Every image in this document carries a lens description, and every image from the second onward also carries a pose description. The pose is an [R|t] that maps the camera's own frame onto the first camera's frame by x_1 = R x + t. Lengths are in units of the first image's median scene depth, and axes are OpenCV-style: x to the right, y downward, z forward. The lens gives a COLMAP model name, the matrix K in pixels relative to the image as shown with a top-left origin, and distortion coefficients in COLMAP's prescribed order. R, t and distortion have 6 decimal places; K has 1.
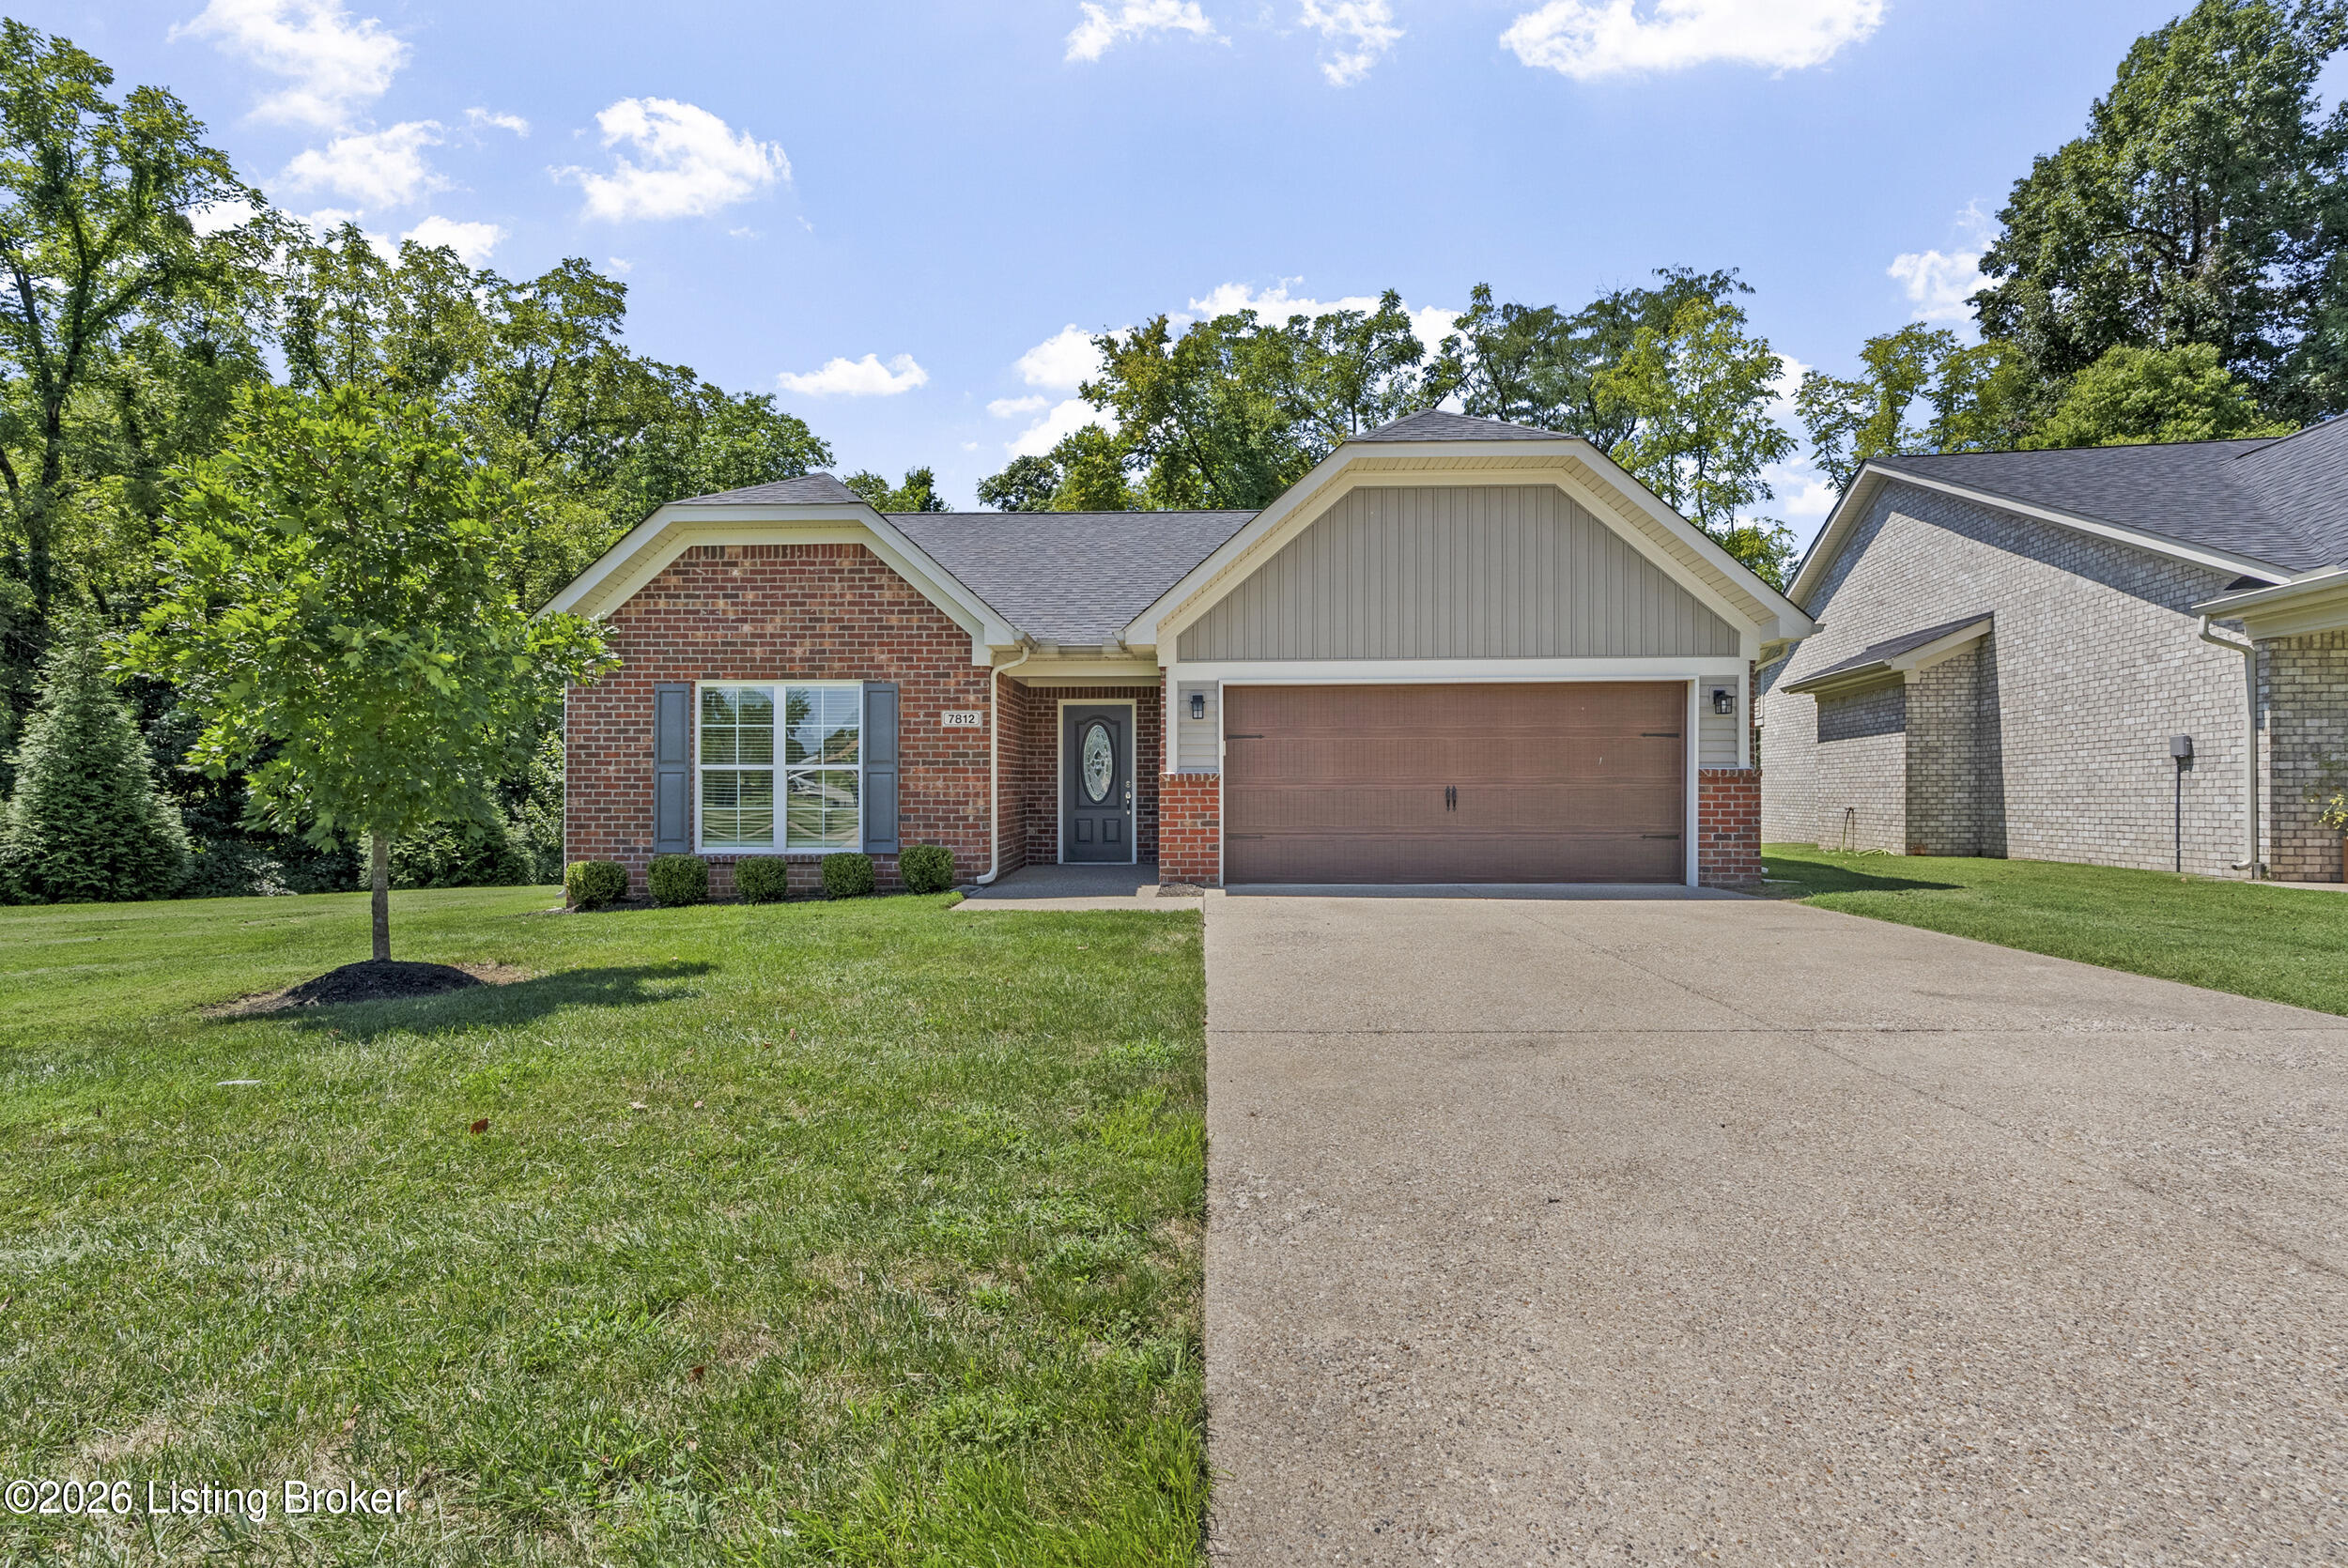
lens RADIAL K [[1070.6, 0, 1174.0], [0, 1070.6, 784.0], [0, 0, 1]] dist [-0.001268, 0.001578]
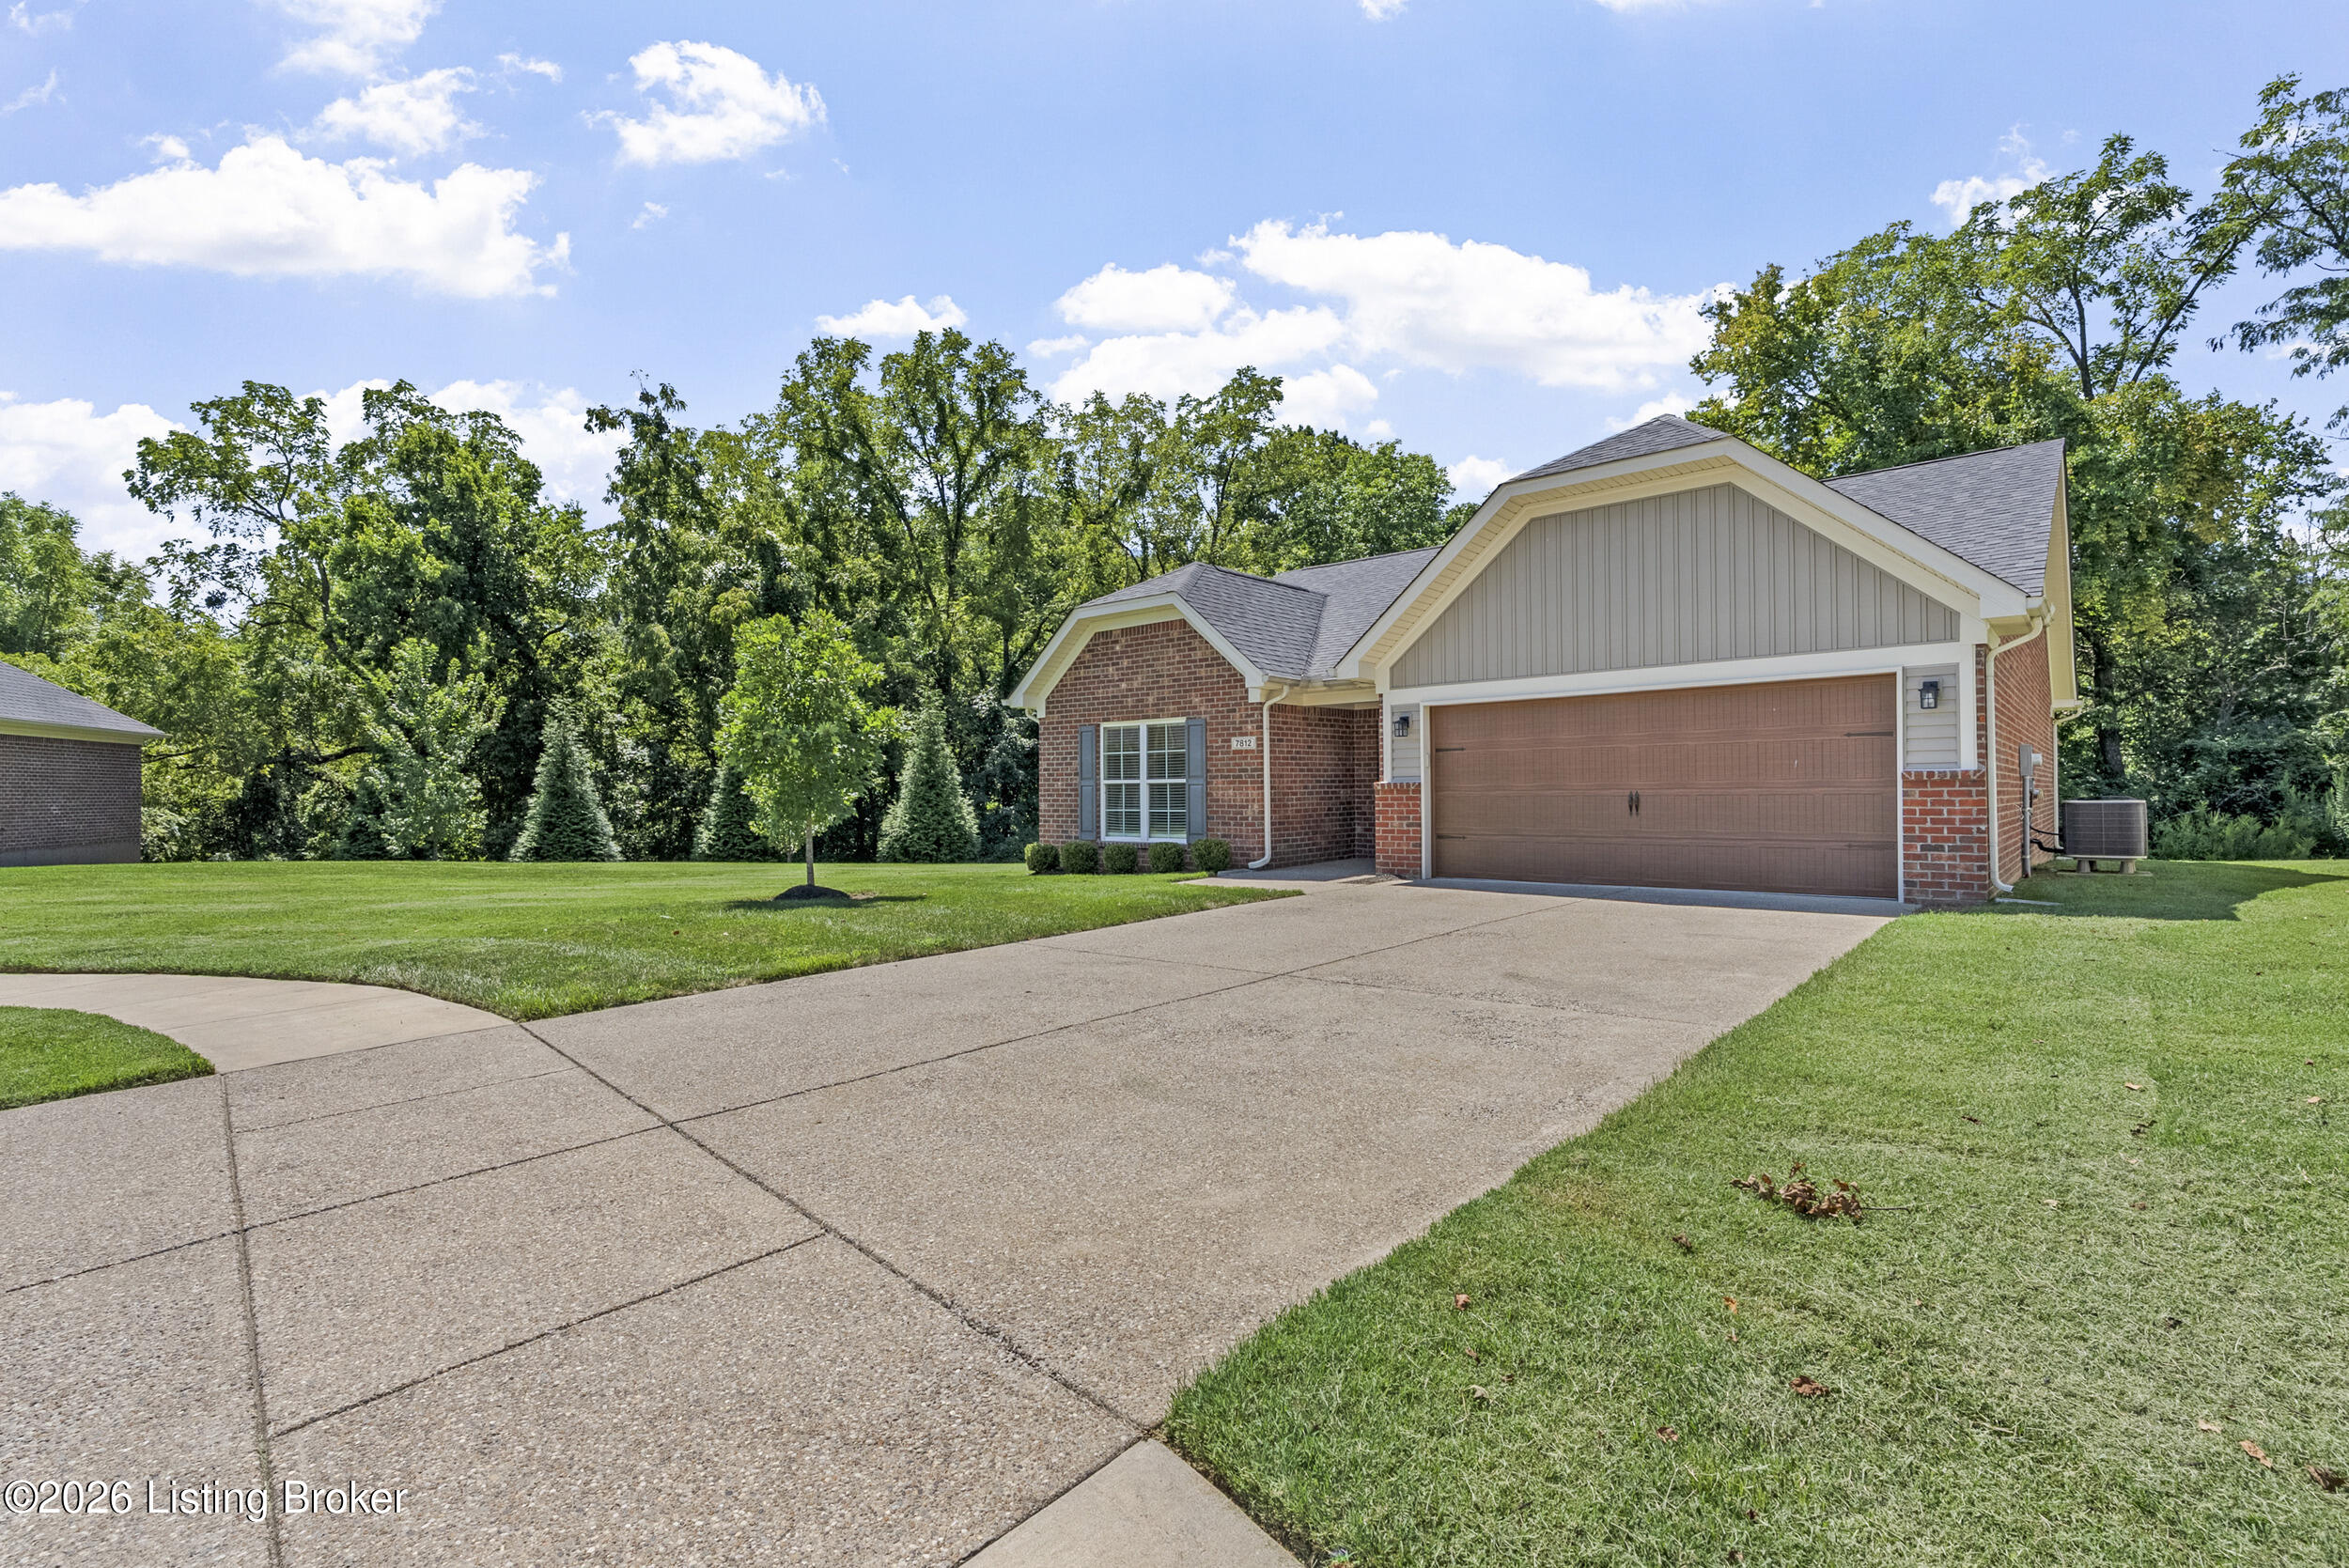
lens RADIAL K [[1079.0, 0, 1174.5], [0, 1079.0, 784.0], [0, 0, 1]] dist [-0.002703, -0.000001]
pose [[0.771260, -0.010295, -0.636437, 0.580144], [0.010899, 0.999936, -0.002968, -0.007202], [0.636427, -0.004647, 0.771323, -0.081795]]
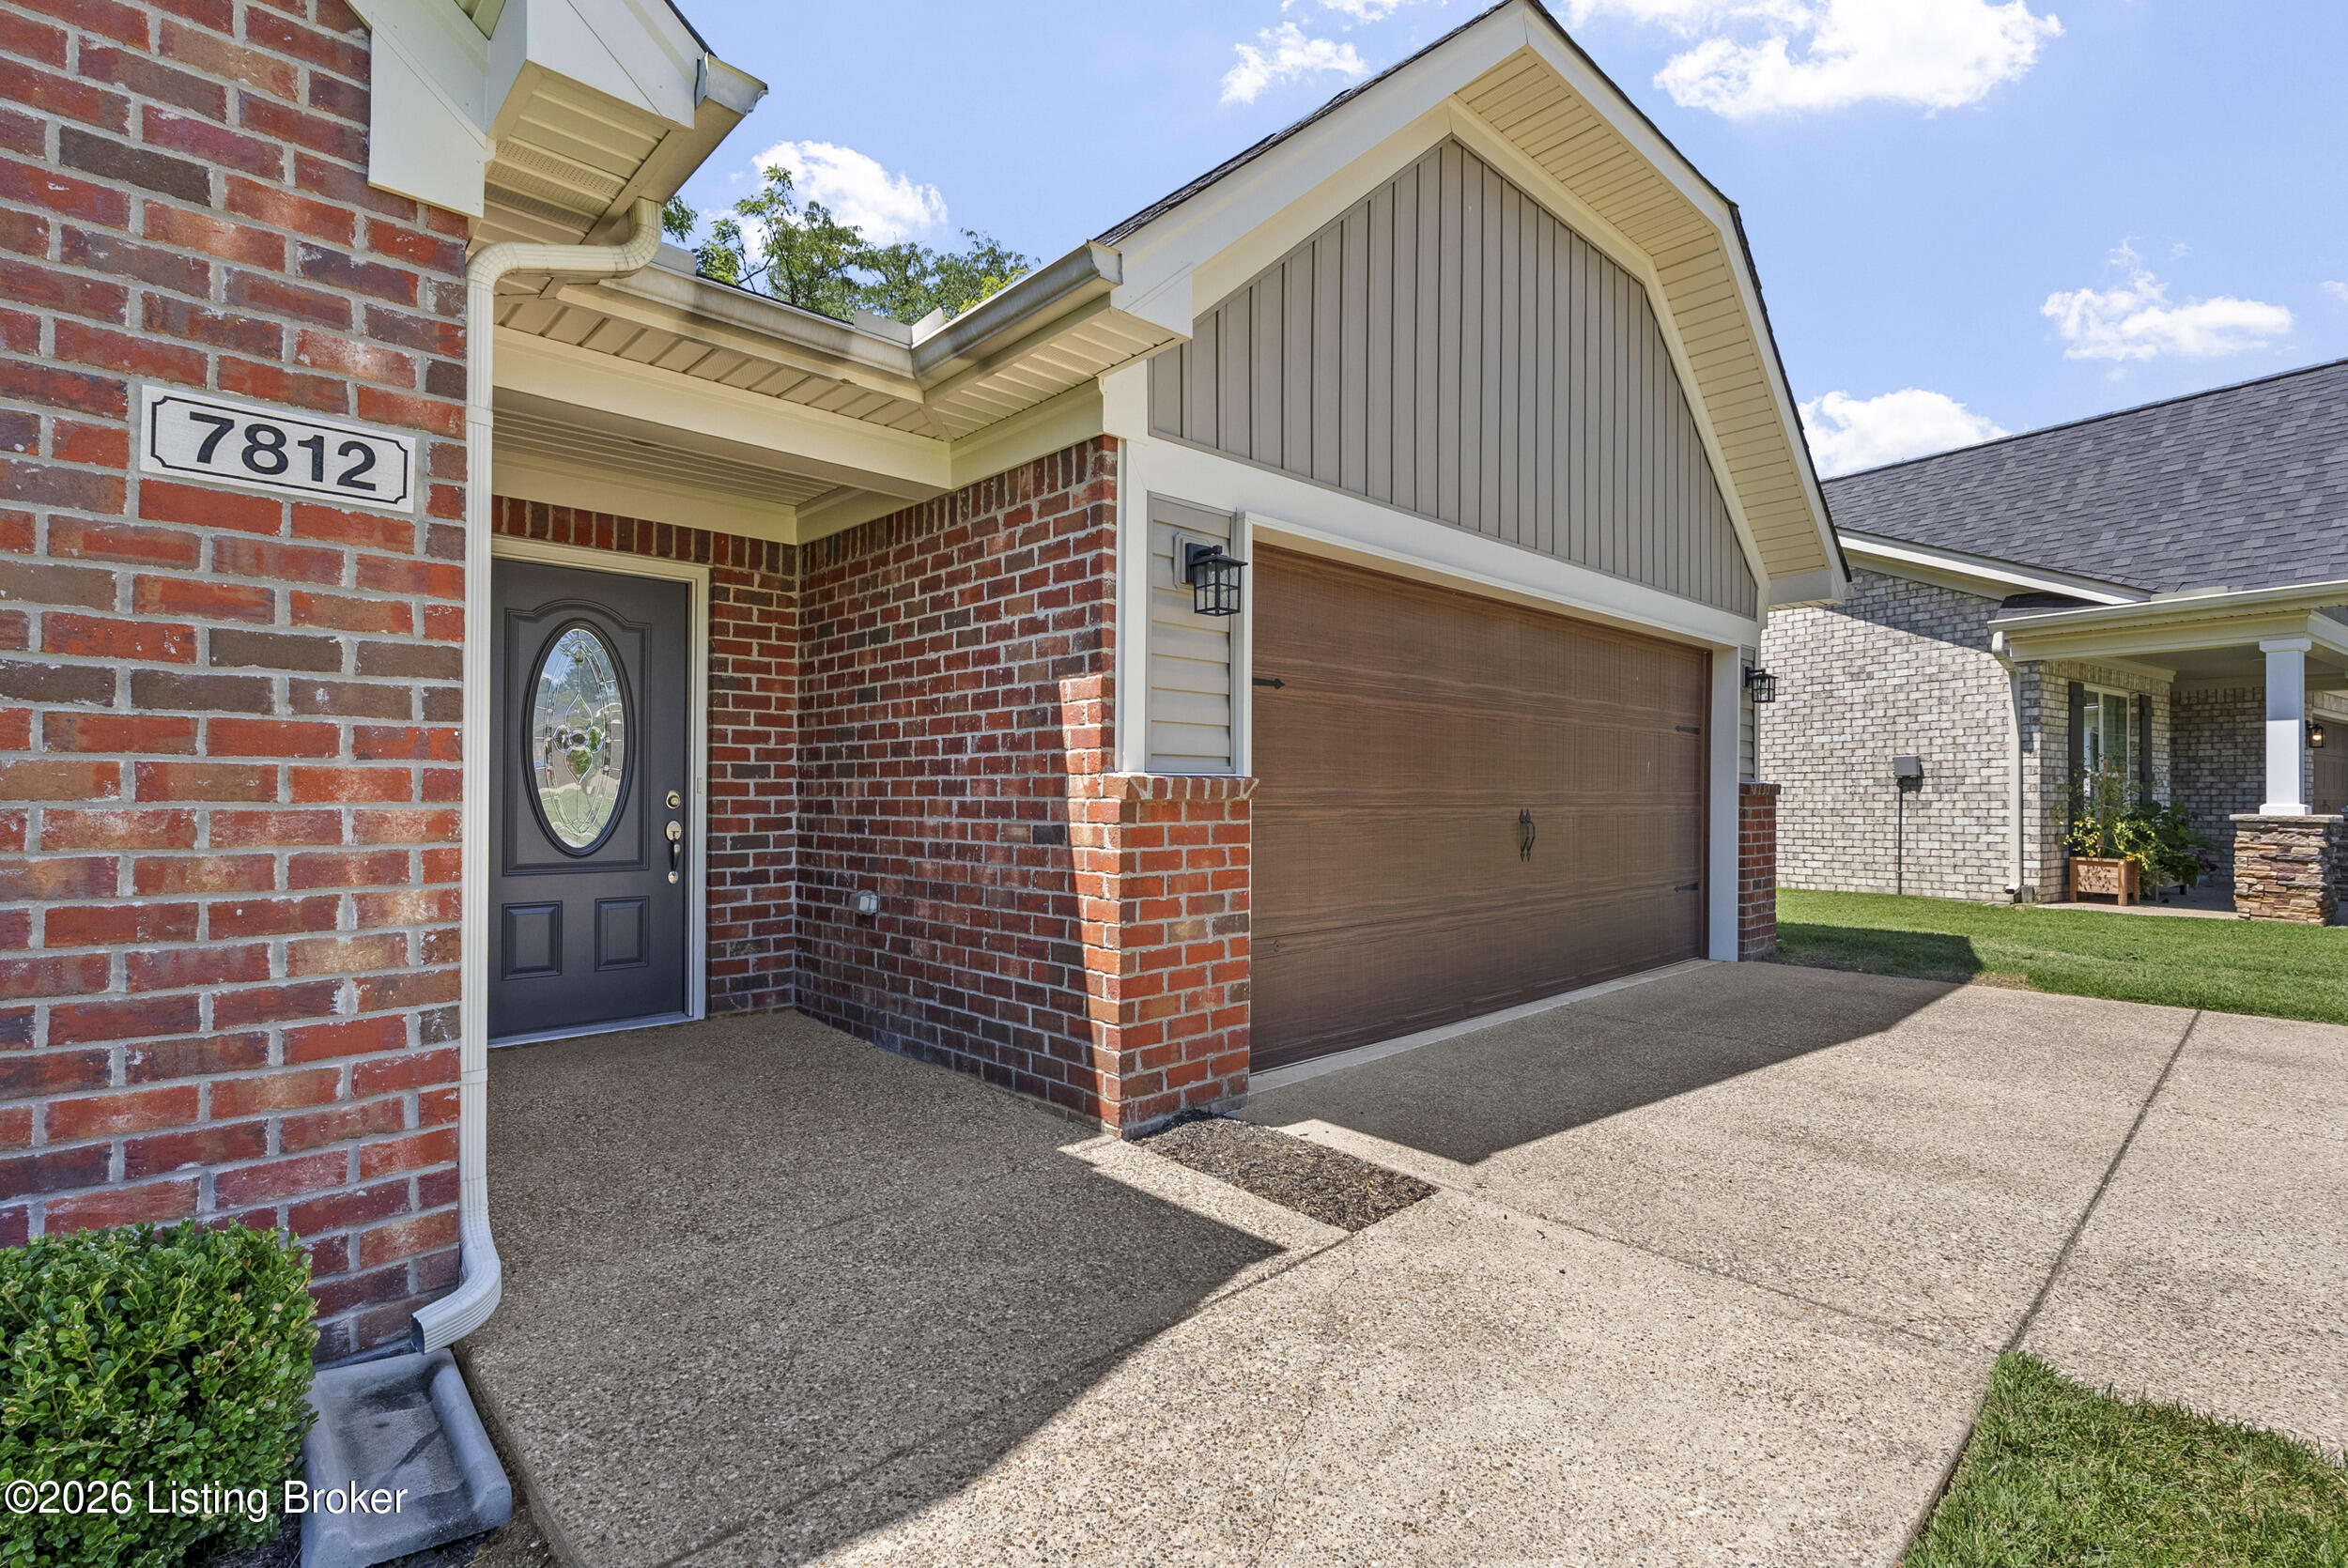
lens RADIAL K [[1066.6, 0, 1174.0], [0, 1066.6, 784.0], [0, 0, 1]] dist [-0.000043, 0.000186]
pose [[0.706692, 0.012175, 0.707417, -0.218185], [-0.010847, 0.999921, -0.006373, -0.005317], [-0.707438, -0.003170, 0.706768, 0.761952]]
